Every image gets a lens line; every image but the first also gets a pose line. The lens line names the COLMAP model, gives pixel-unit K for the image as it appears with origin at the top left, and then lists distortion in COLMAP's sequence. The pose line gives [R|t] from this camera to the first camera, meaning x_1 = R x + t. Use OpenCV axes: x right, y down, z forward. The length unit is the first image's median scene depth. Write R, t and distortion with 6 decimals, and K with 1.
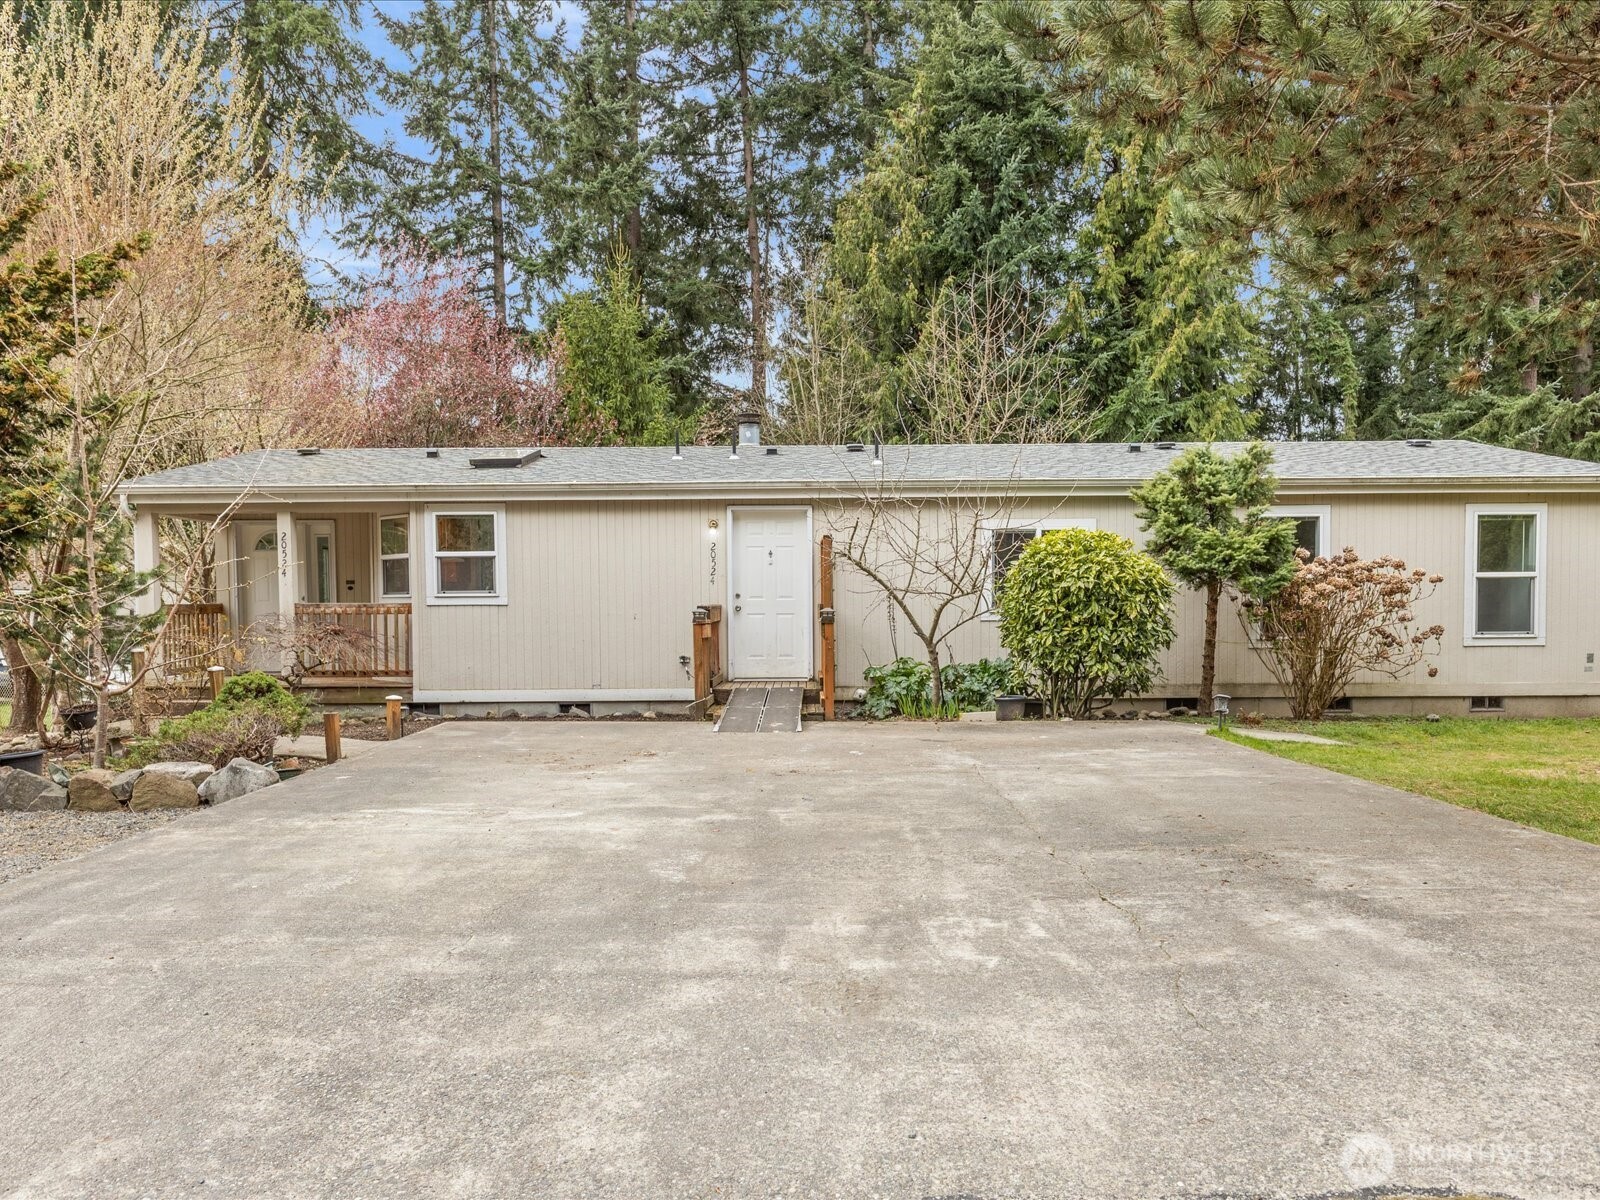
lens RADIAL K [[1306.7, 0, 803.8], [0, 1306.7, 636.5], [0, 0, 1]] dist [0.001376, 0.000206]
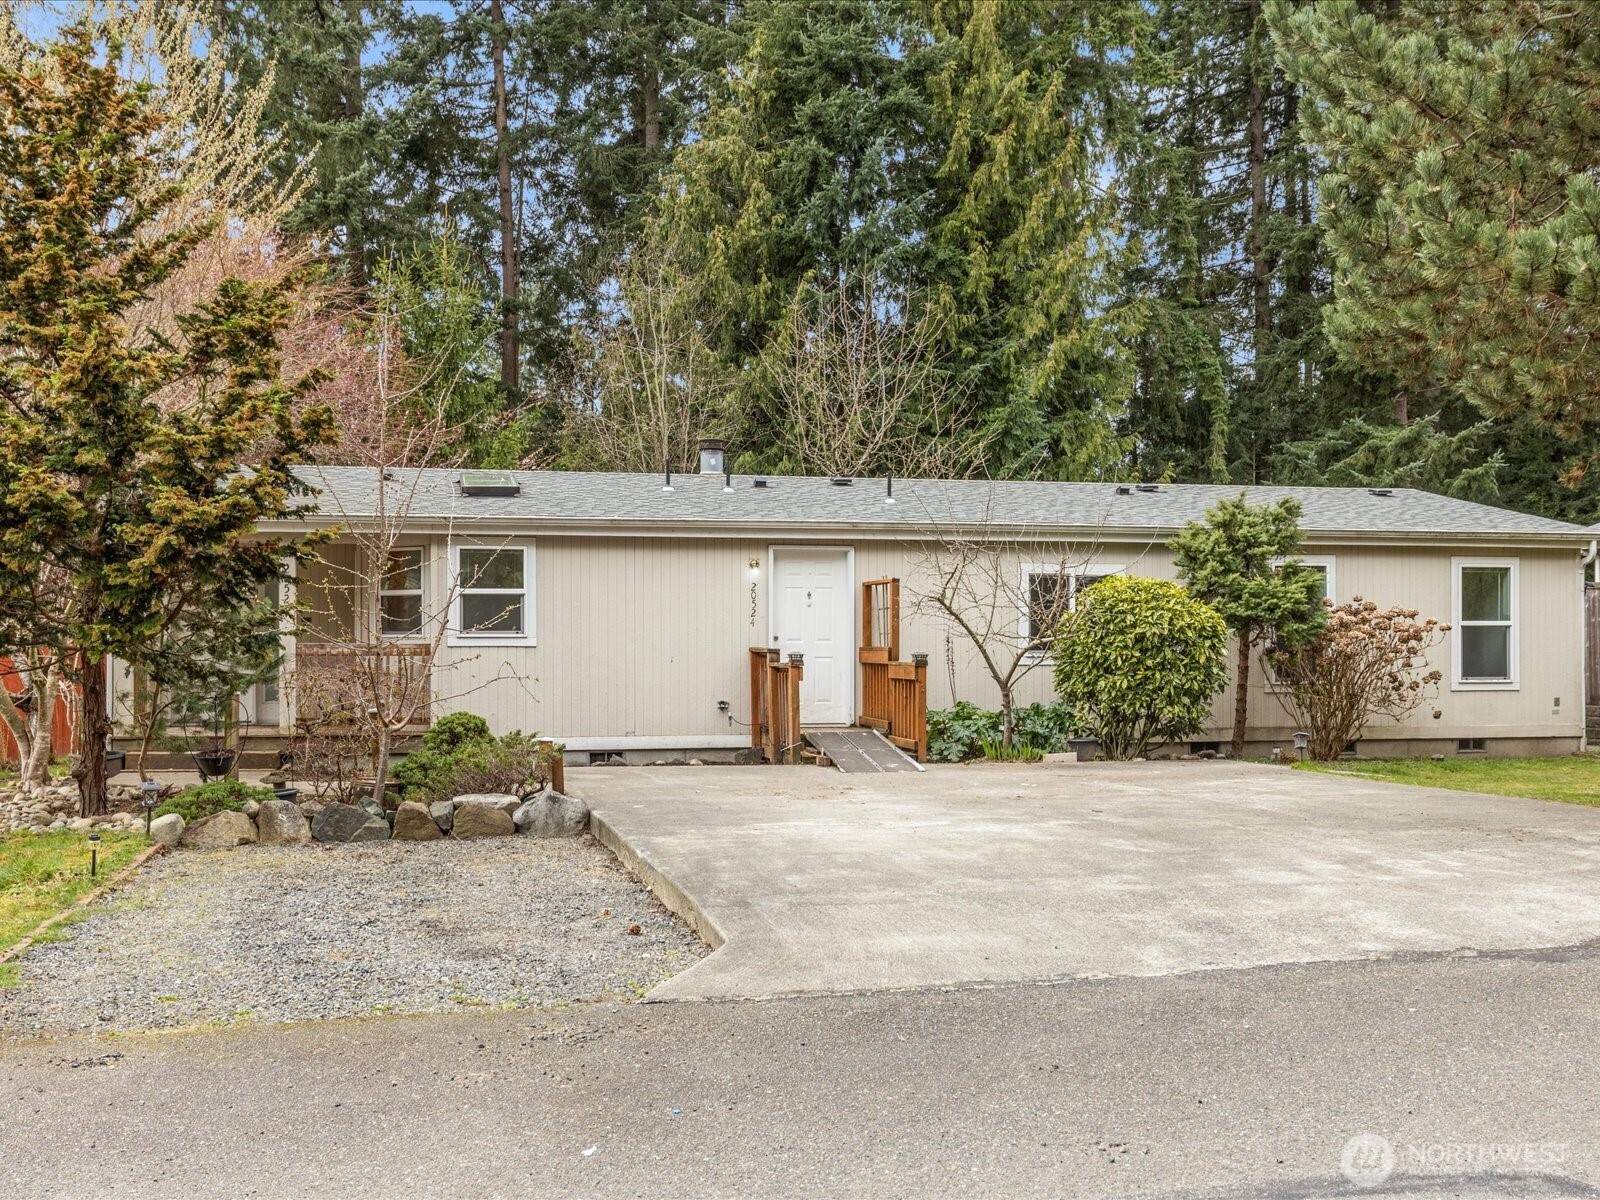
lens RADIAL K [[1764.2, 0, 801.5], [0, 1764.2, 606.6], [0, 0, 1]] dist [0.006735, 0.000000]
pose [[0.974016, 0.010997, 0.226211, -0.327902], [-0.000204, 0.998863, -0.047680, 0.007609], [-0.226478, 0.046395, 0.972911, -0.270233]]
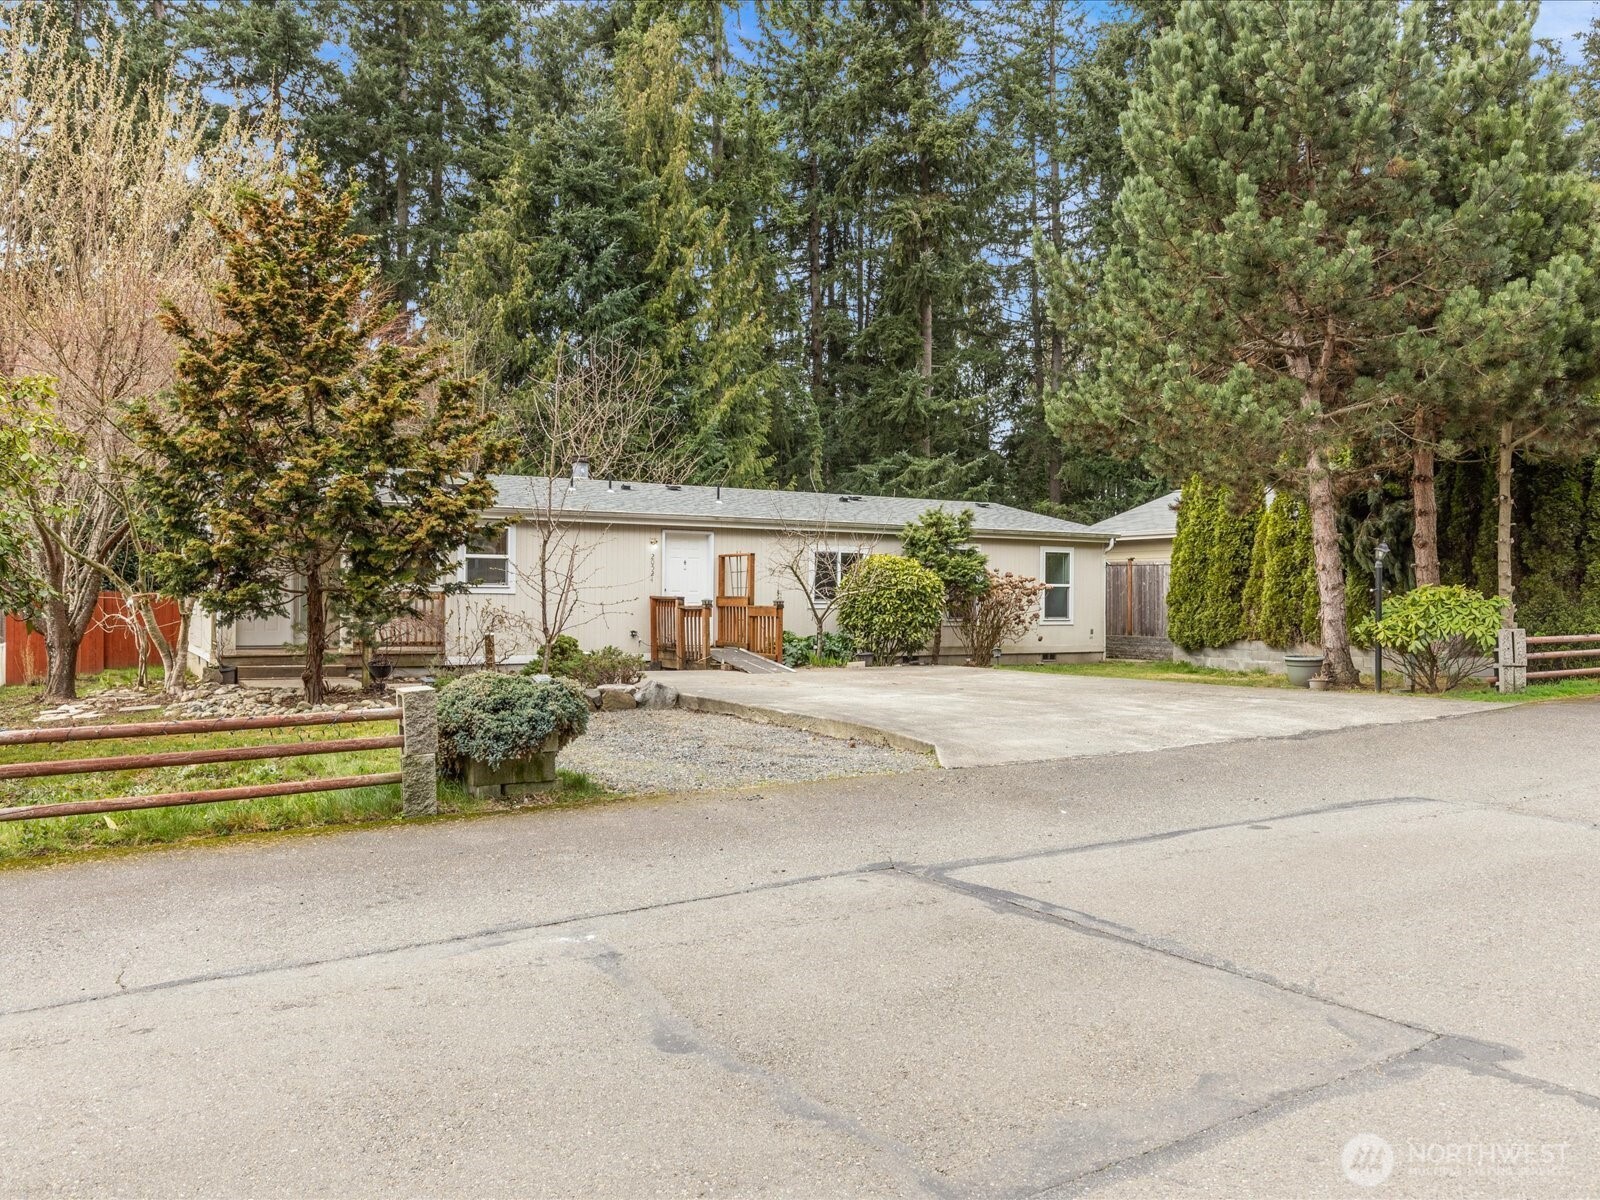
lens RADIAL K [[1306.7, 0, 836.0], [0, 1306.7, 570.4], [0, 0, 1]] dist [0.001376, 0.000206]
pose [[0.844638, 0.025094, 0.534749, -0.684340], [-0.000048, 0.998904, -0.046800, 0.016386], [-0.535338, 0.039504, 0.843714, -0.360727]]
